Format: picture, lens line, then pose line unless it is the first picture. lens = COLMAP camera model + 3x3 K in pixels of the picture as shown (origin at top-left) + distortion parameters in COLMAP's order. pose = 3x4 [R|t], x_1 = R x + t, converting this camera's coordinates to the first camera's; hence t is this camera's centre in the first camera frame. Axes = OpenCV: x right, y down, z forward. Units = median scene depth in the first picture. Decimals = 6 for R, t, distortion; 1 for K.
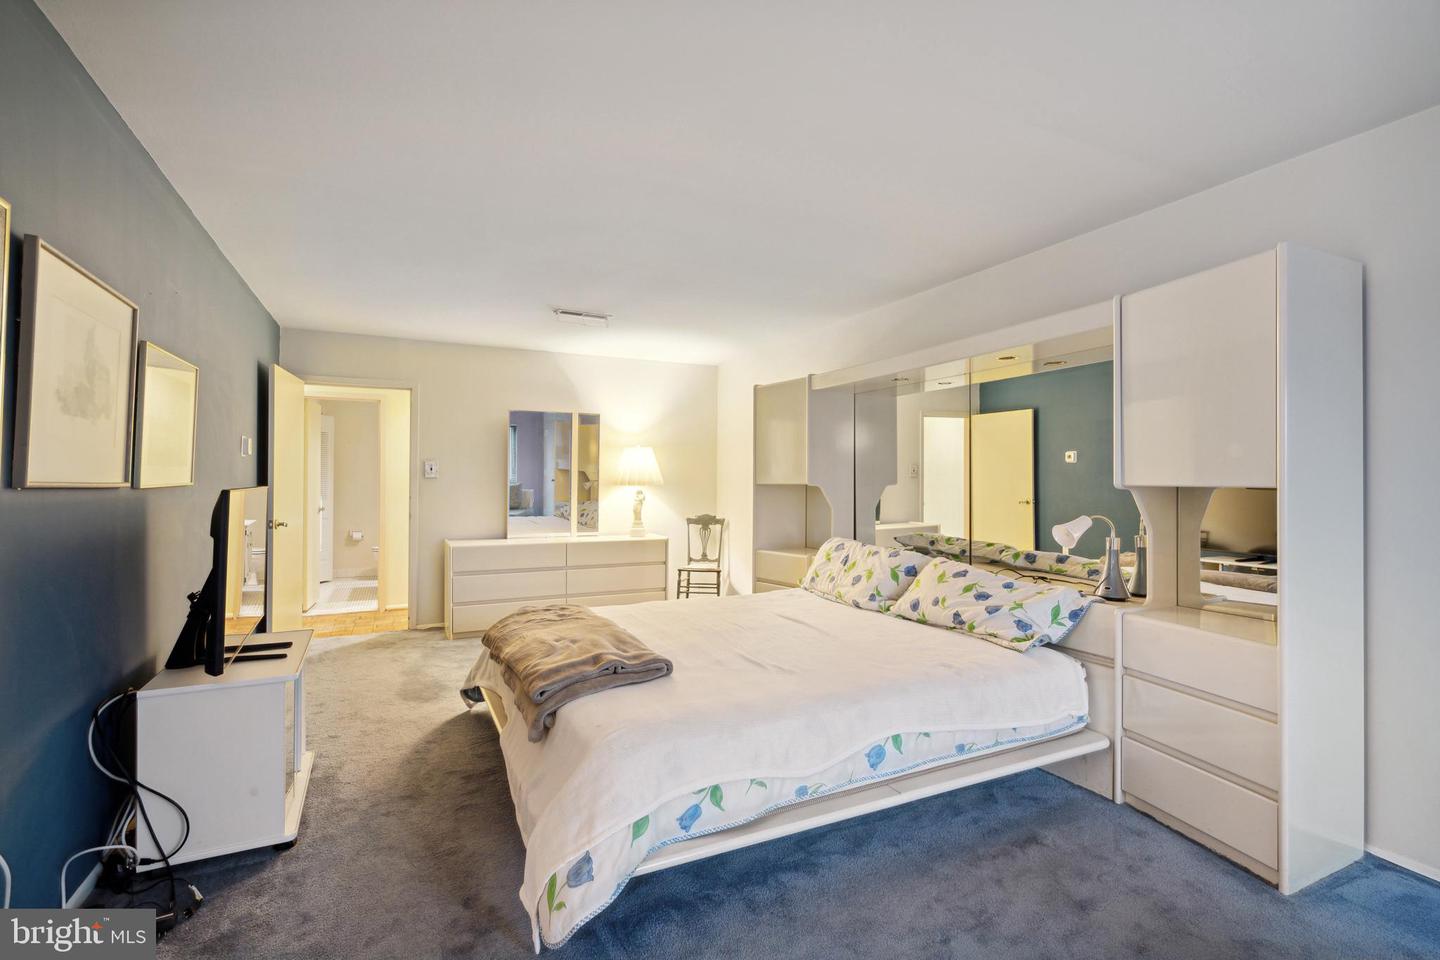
lens RADIAL K [[654.2, 0, 718.7], [0, 654.2, 483.3], [0, 0, 1]] dist [-0.002103, -0.000104]
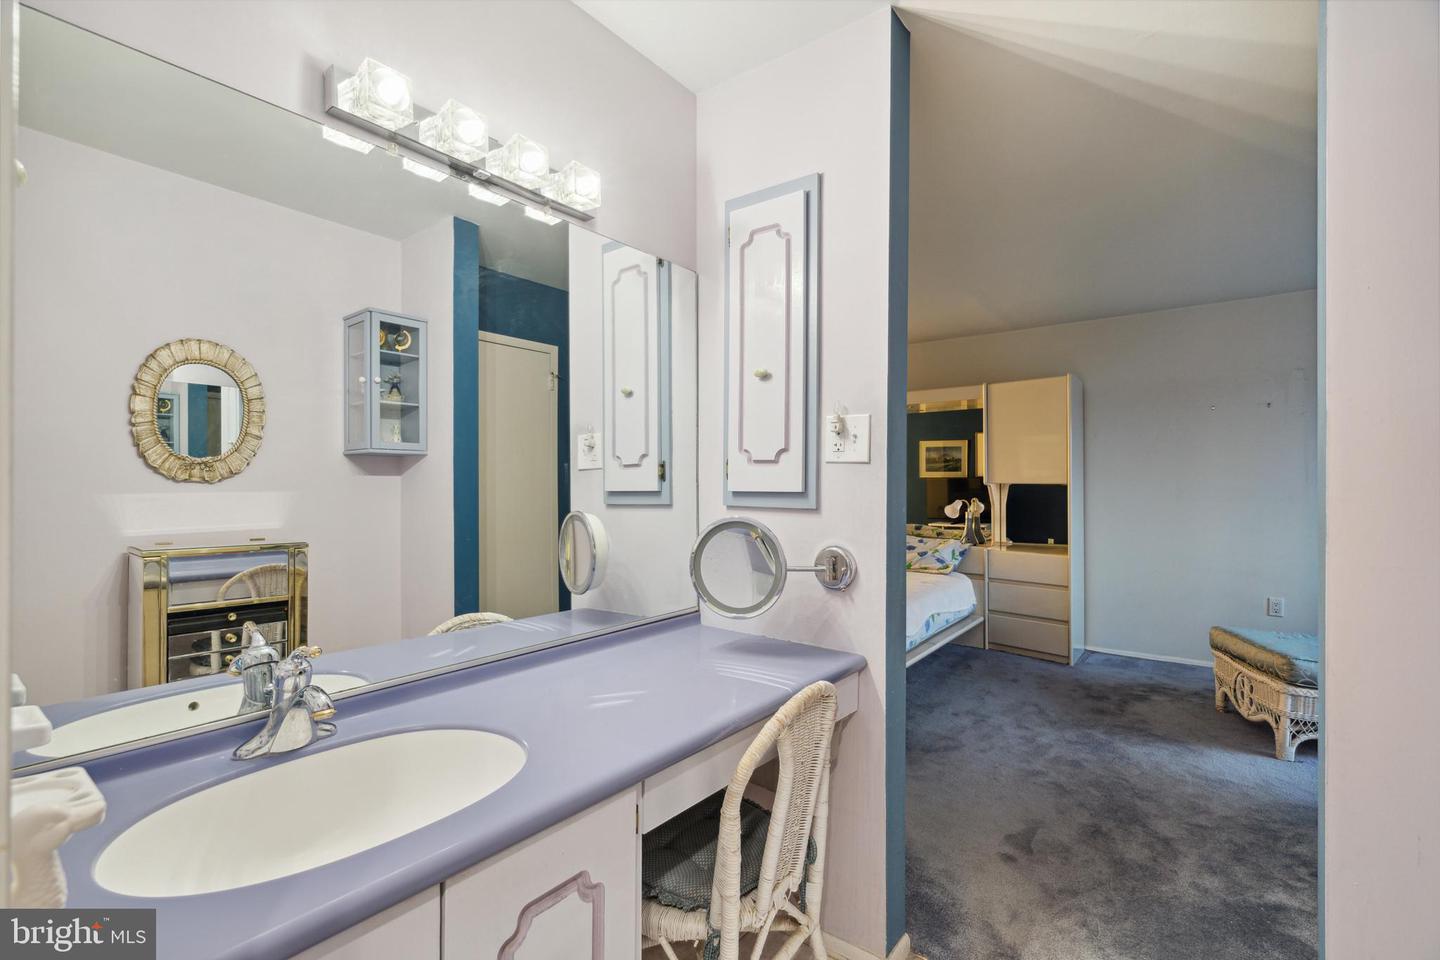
lens RADIAL K [[654.2, 0, 718.7], [0, 654.2, 483.3], [0, 0, 1]] dist [-0.002103, -0.000104]
pose [[0.886305, 0.001580, 0.463099, -0.963360], [-0.002744, 0.999995, 0.001841, 0.002216], [-0.463094, -0.002903, 0.886305, -0.329355]]
